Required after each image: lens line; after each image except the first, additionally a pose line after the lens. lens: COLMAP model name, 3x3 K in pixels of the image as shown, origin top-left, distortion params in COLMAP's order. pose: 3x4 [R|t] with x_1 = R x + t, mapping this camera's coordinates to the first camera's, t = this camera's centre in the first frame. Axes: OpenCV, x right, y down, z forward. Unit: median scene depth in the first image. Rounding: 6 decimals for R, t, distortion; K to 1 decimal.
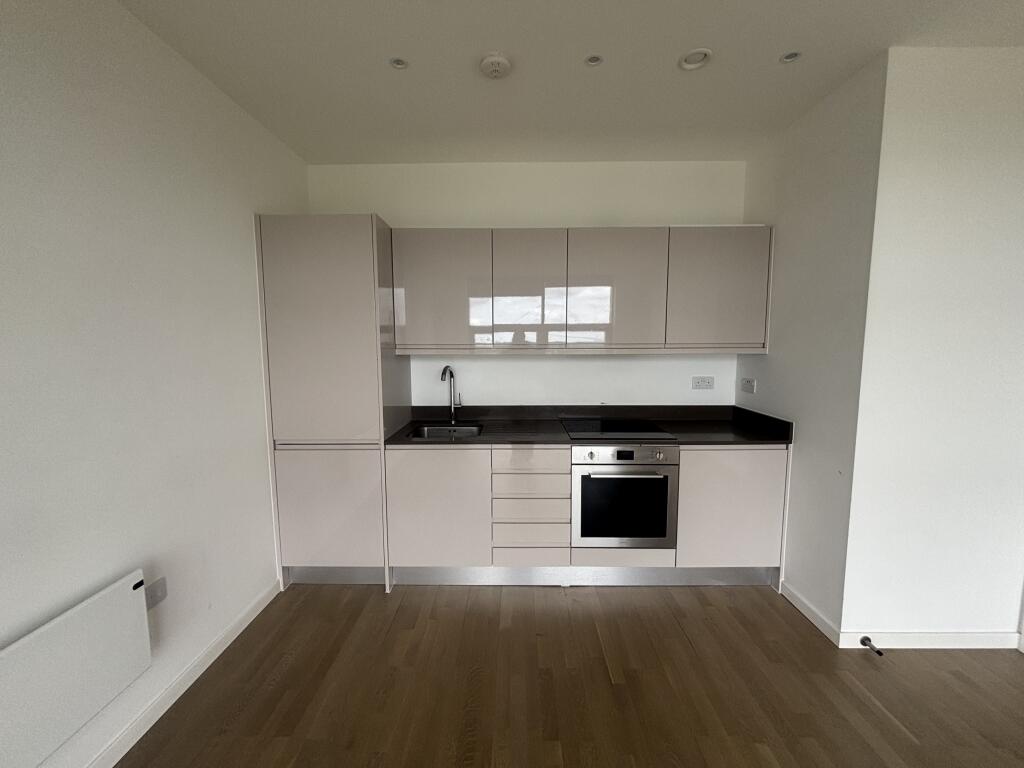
lens RADIAL K [[410.3, 0, 516.5], [0, 410.3, 384.0], [0, 0, 1]] dist [-0.002125, -0.000148]
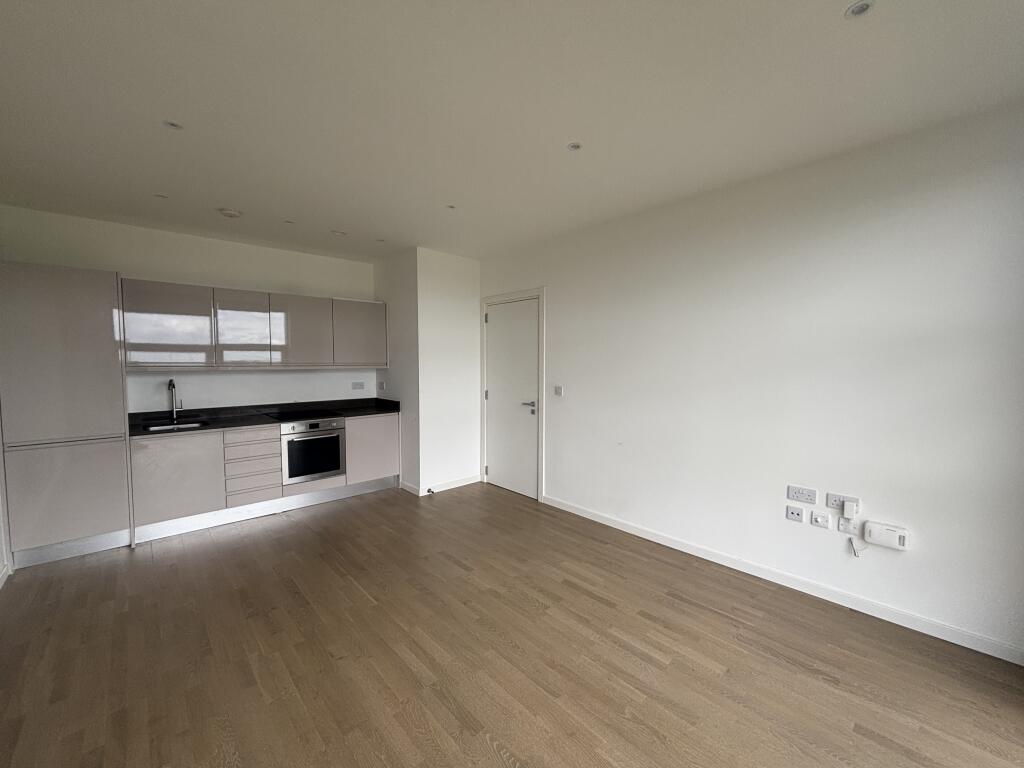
lens RADIAL K [[410.3, 0, 516.9], [0, 410.3, 382.4], [0, 0, 1]] dist [-0.002125, -0.000148]
pose [[0.723810, -0.035085, 0.689107, -0.309033], [0.065998, 0.997648, -0.018528, 0.073569], [-0.686836, 0.058890, 0.724423, -0.881582]]
